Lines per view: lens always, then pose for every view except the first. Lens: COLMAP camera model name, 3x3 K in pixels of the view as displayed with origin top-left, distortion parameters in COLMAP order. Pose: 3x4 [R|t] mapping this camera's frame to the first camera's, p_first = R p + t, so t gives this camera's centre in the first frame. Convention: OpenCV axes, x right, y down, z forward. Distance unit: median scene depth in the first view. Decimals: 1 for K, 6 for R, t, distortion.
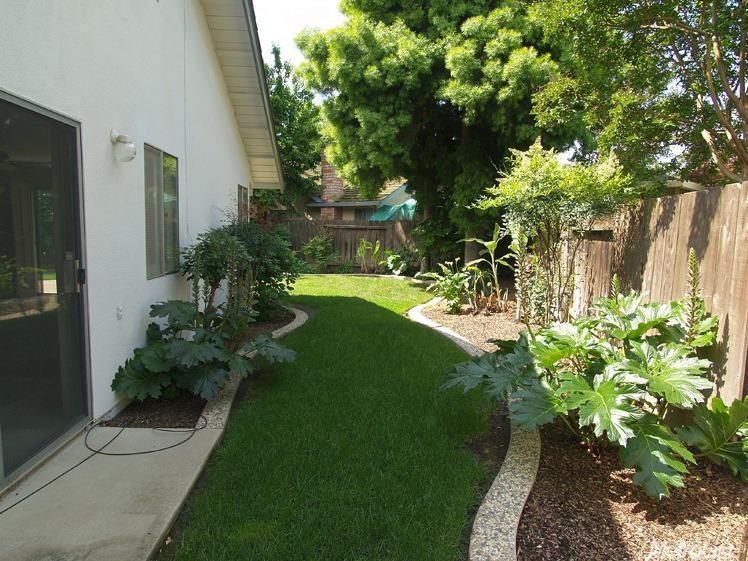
lens RADIAL K [[474.0, 0, 367.3], [0, 474.0, 280.0], [0, 0, 1]] dist [-0.026954, 0.003661]
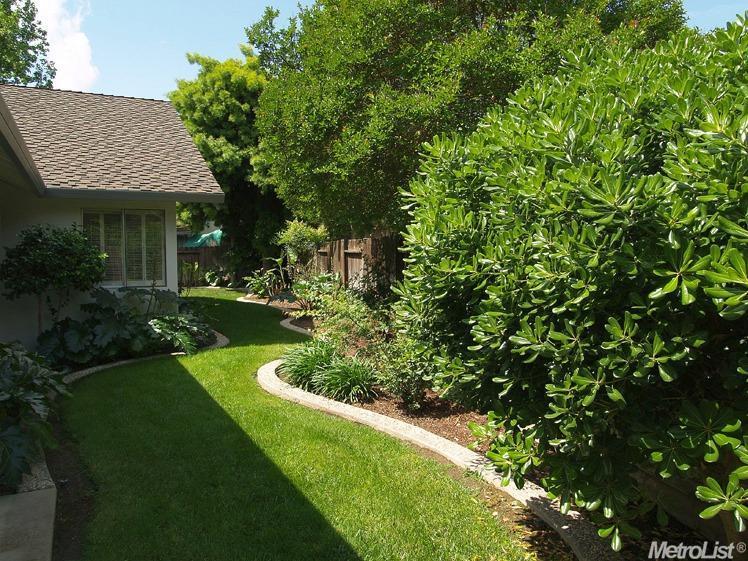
lens RADIAL K [[540.6, 0, 374.0], [0, 540.6, 280.5], [0, 0, 1]] dist [-0.005298, -0.000495]
pose [[0.905652, -0.045739, 0.421548, -0.296783], [0.067538, 0.997033, -0.036918, 0.106138], [-0.418609, 0.061905, 0.906054, -1.055450]]
